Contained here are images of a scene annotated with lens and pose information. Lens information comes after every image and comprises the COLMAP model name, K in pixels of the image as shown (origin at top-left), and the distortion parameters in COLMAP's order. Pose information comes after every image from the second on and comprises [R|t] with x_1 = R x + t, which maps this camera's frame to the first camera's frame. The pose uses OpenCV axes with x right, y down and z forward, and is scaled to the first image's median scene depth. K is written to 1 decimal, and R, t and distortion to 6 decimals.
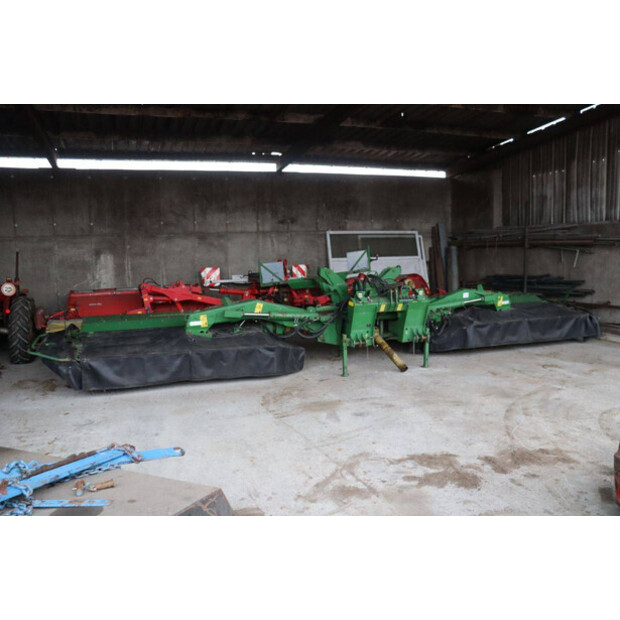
lens RADIAL K [[517.1, 0, 310.0], [0, 517.1, 310.0], [0, 0, 1]] dist [-0.161297, 0.151942]
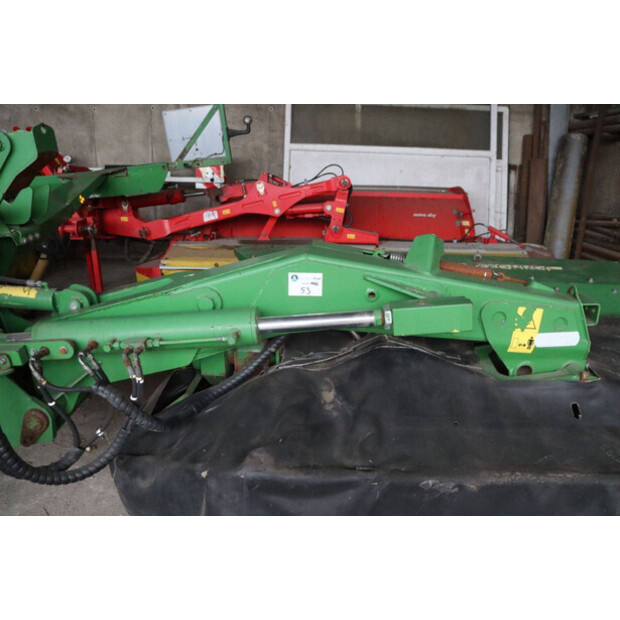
lens RADIAL K [[512.1, 0, 310.0], [0, 512.1, 310.0], [0, 0, 1]] dist [-0.167796, 0.150669]
pose [[0.933117, 0.146129, -0.328540, 0.283167], [-0.086730, 0.978188, 0.188750, -0.042820], [0.348956, -0.147631, 0.925438, 0.624186]]
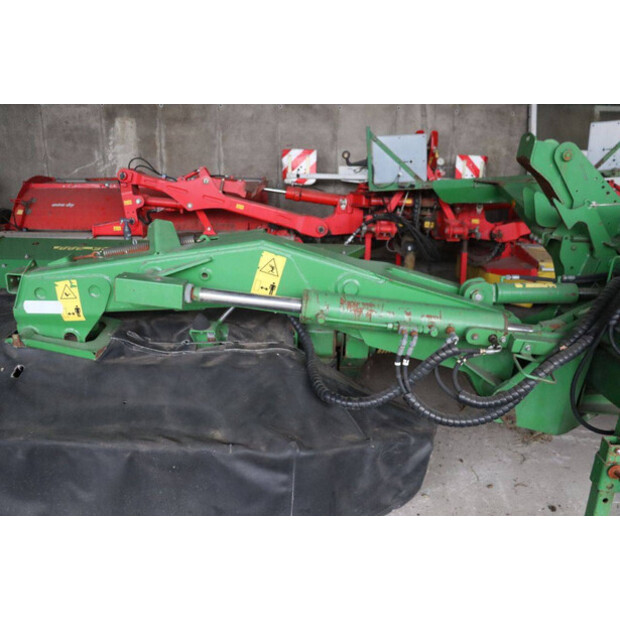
lens RADIAL K [[517.1, 0, 310.0], [0, 517.1, 310.0], [0, 0, 1]] dist [-0.161297, 0.151942]
pose [[0.944599, 0.138638, -0.297510, -0.000856], [-0.081786, 0.977244, 0.195716, -0.024449], [0.317873, -0.160541, 0.934443, 0.504466]]
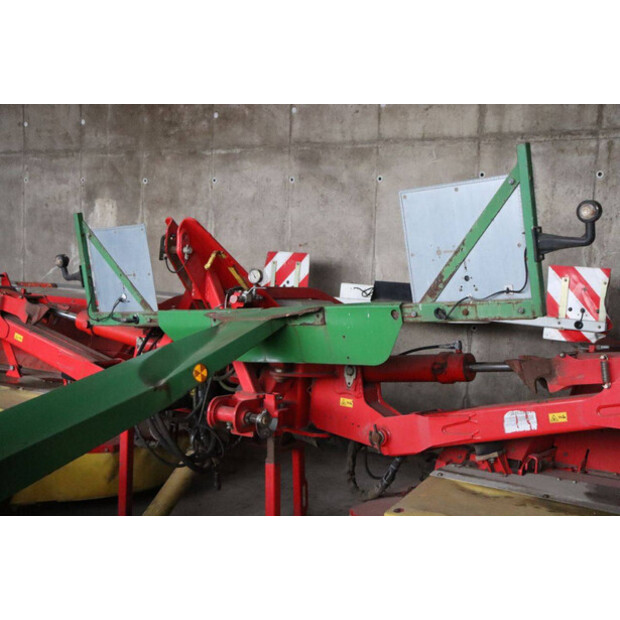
lens RADIAL K [[873.6, 0, 310.0], [0, 873.6, 310.0], [0, 0, 1]] dist [0.064516, 0.046550]
pose [[0.579319, 0.111397, -0.807453, 0.262932], [-0.143282, 0.989109, 0.033659, -0.071292], [0.802409, 0.096194, 0.588971, 0.743027]]
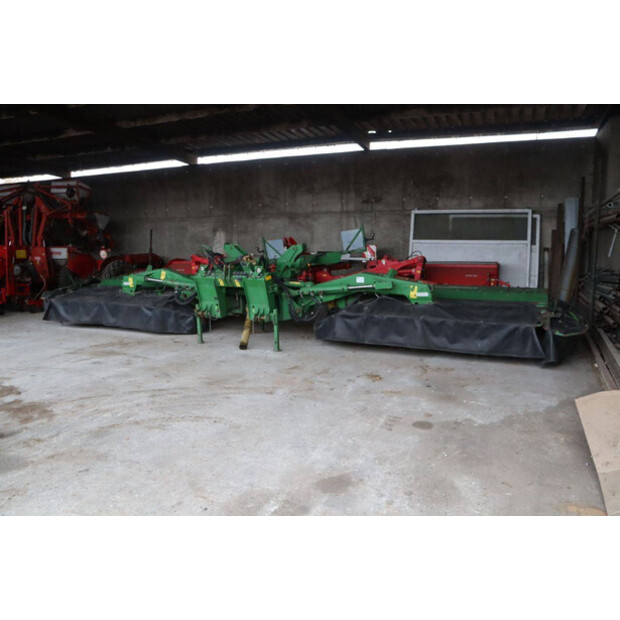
lens RADIAL K [[512.1, 0, 310.0], [0, 512.1, 310.0], [0, 0, 1]] dist [-0.167796, 0.150669]
pose [[0.727422, 0.110459, -0.677241, 0.626455], [-0.090789, 0.993775, 0.064570, -0.020175], [0.680157, 0.014517, 0.732922, 0.247533]]
